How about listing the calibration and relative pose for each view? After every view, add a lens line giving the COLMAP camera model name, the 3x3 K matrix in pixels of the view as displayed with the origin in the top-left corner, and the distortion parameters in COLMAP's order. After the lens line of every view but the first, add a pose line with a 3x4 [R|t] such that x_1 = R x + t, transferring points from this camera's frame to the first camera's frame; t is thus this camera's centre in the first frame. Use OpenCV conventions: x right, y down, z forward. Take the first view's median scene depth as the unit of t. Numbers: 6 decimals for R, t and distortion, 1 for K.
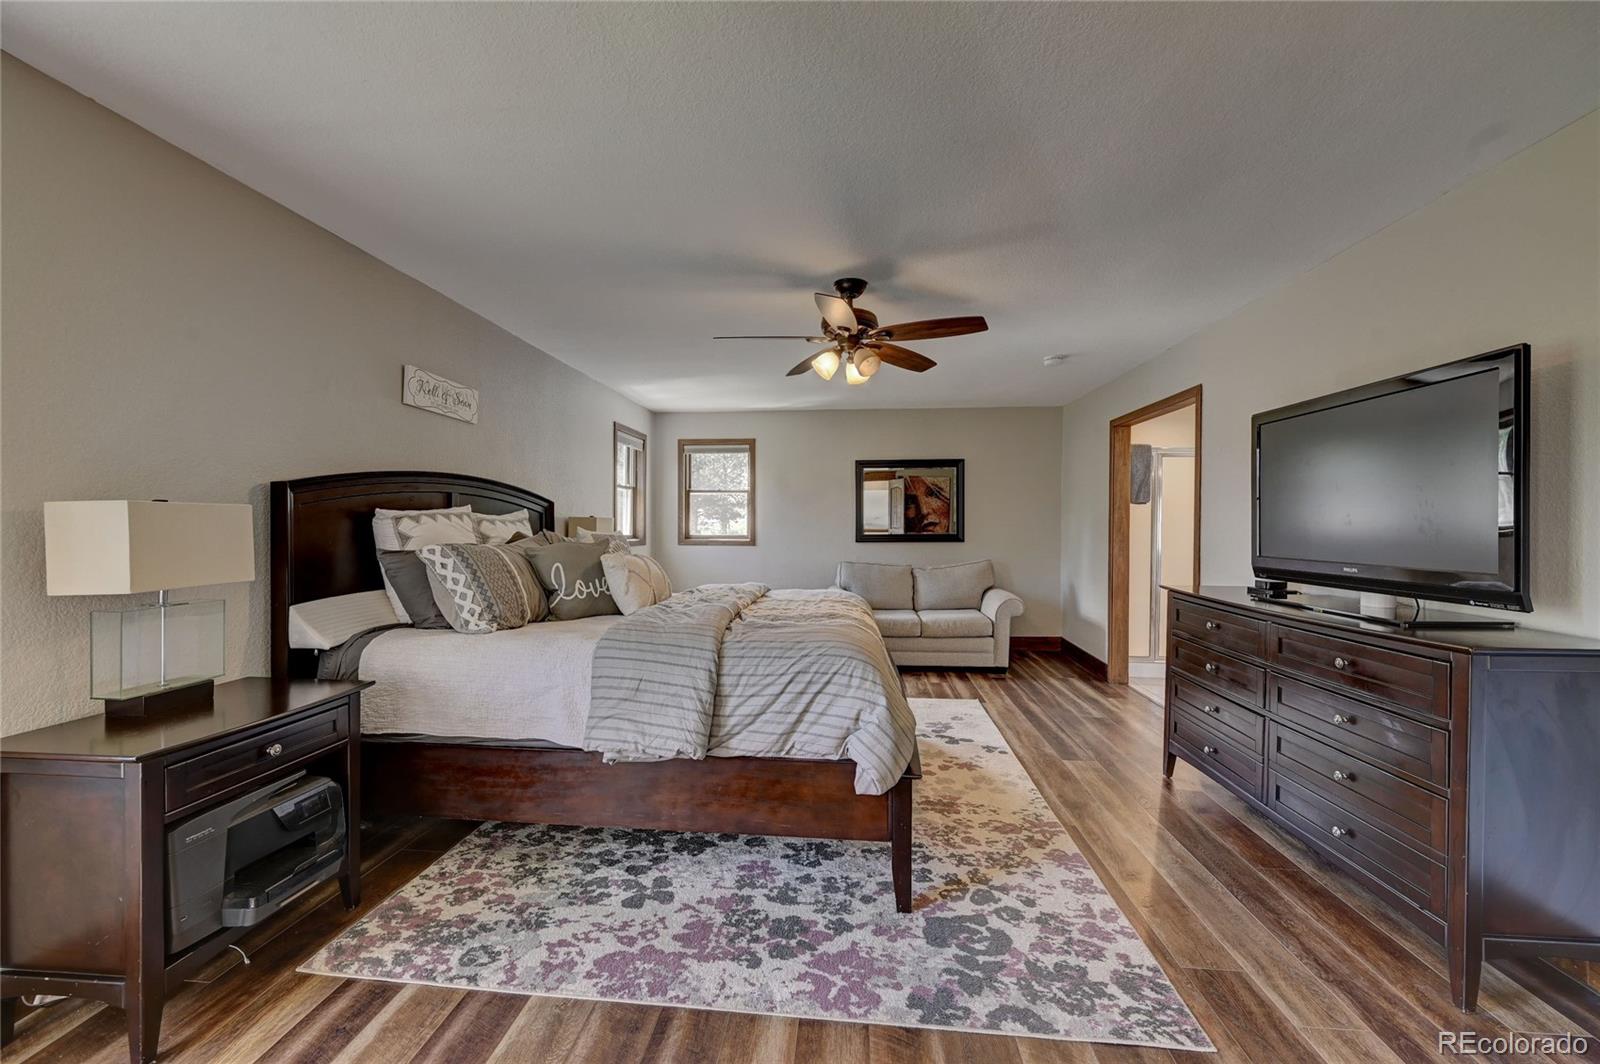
lens RADIAL K [[627.7, 0, 803.7], [0, 627.7, 530.0], [0, 0, 1]] dist [-0.001121, 0.000634]
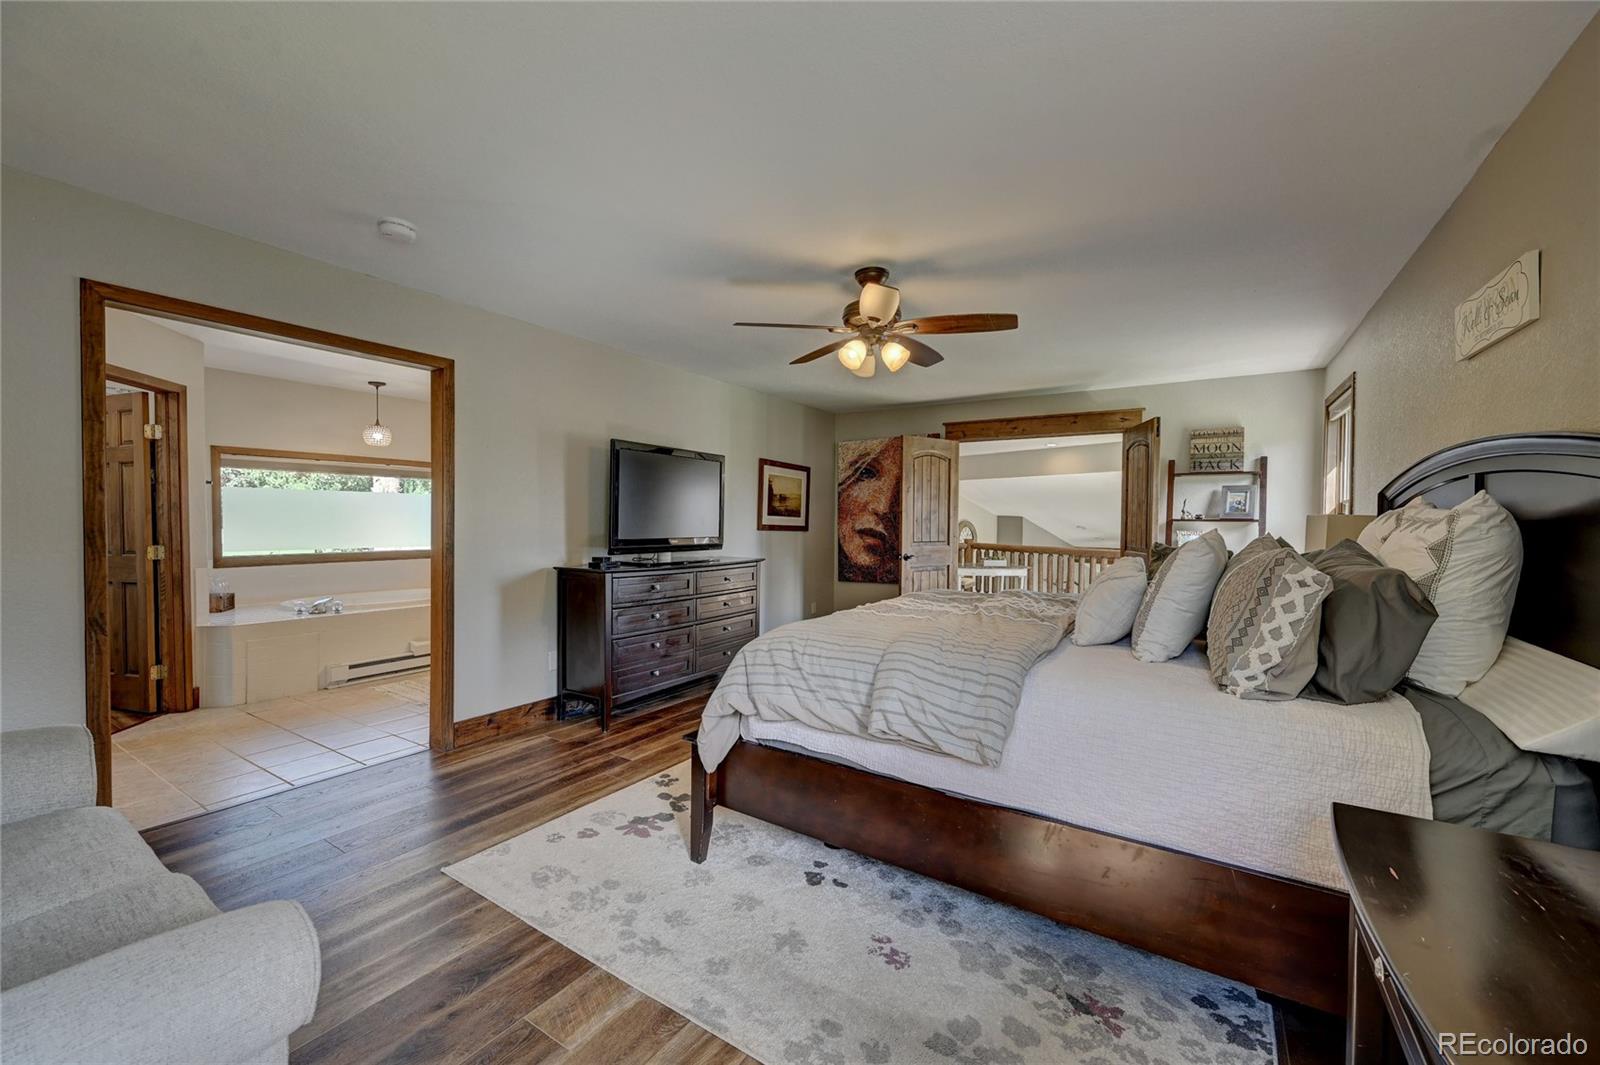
lens RADIAL K [[627.7, 0, 801.0], [0, 627.7, 534.4], [0, 0, 1]] dist [-0.001121, 0.000634]
pose [[-0.884940, -0.022479, 0.465162, -0.346745], [-0.009481, 0.999497, 0.030262, -0.019299], [-0.465608, 0.022370, -0.884708, 2.289337]]
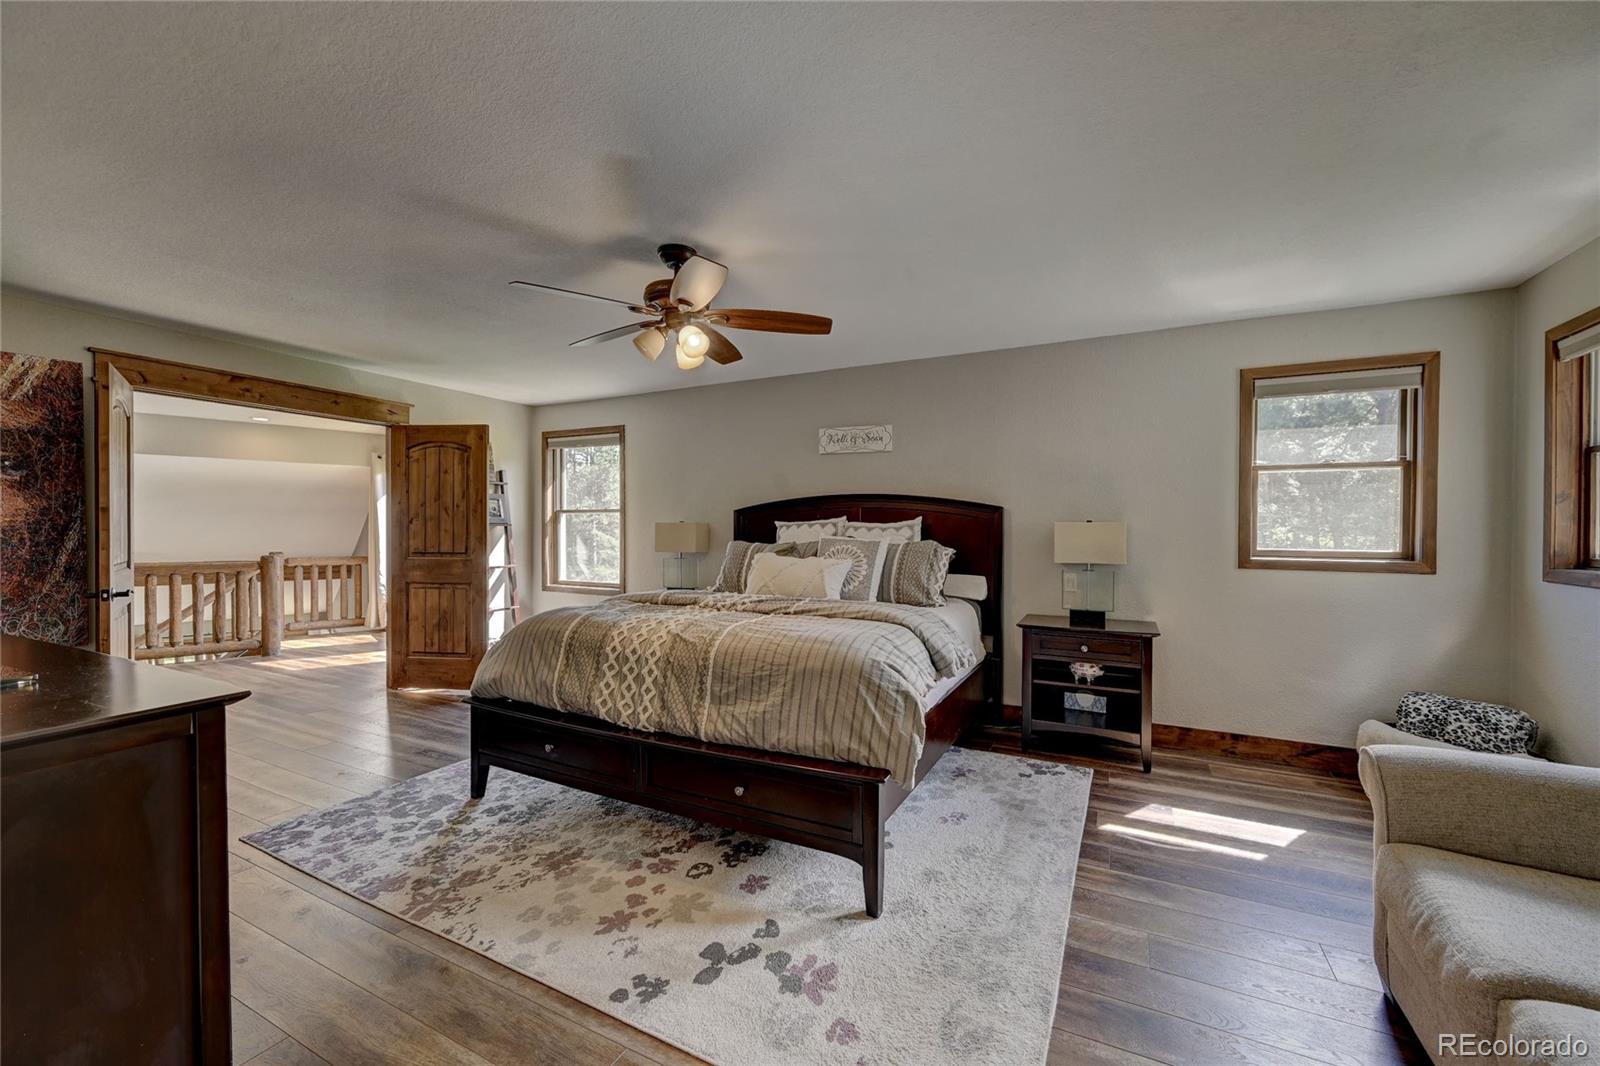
lens RADIAL K [[630.1, 0, 799.5], [0, 630.1, 535.0], [0, 0, 1]] dist [-0.000378, -0.000047]
pose [[-0.377450, 0.002332, -0.926027, 0.973903], [-0.012798, 0.999888, 0.007734, -0.011921], [0.925942, 0.014771, -0.377378, 1.777837]]
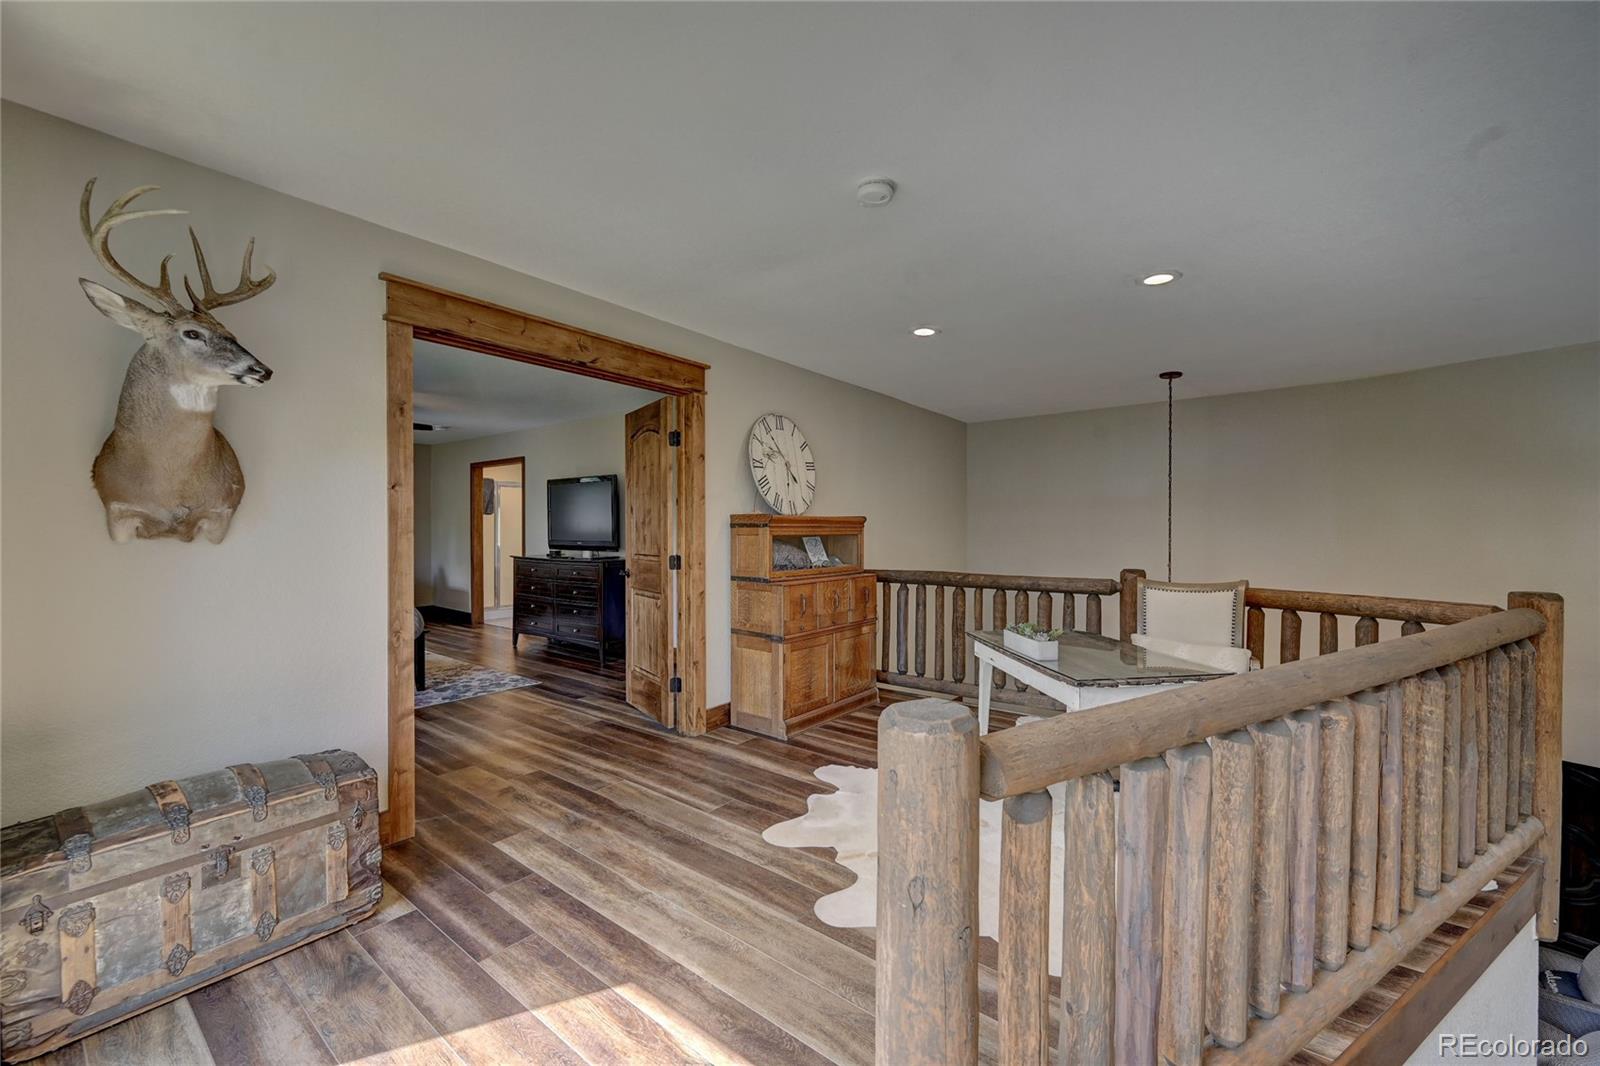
lens RADIAL K [[630.1, 0, 802.3], [0, 630.1, 544.1], [0, 0, 1]] dist [-0.000378, -0.000047]
pose [[0.538014, -0.025946, 0.842537, -0.829820], [0.010343, 0.999654, 0.024180, 0.010976], [-0.842872, -0.004295, 0.538096, -1.169367]]
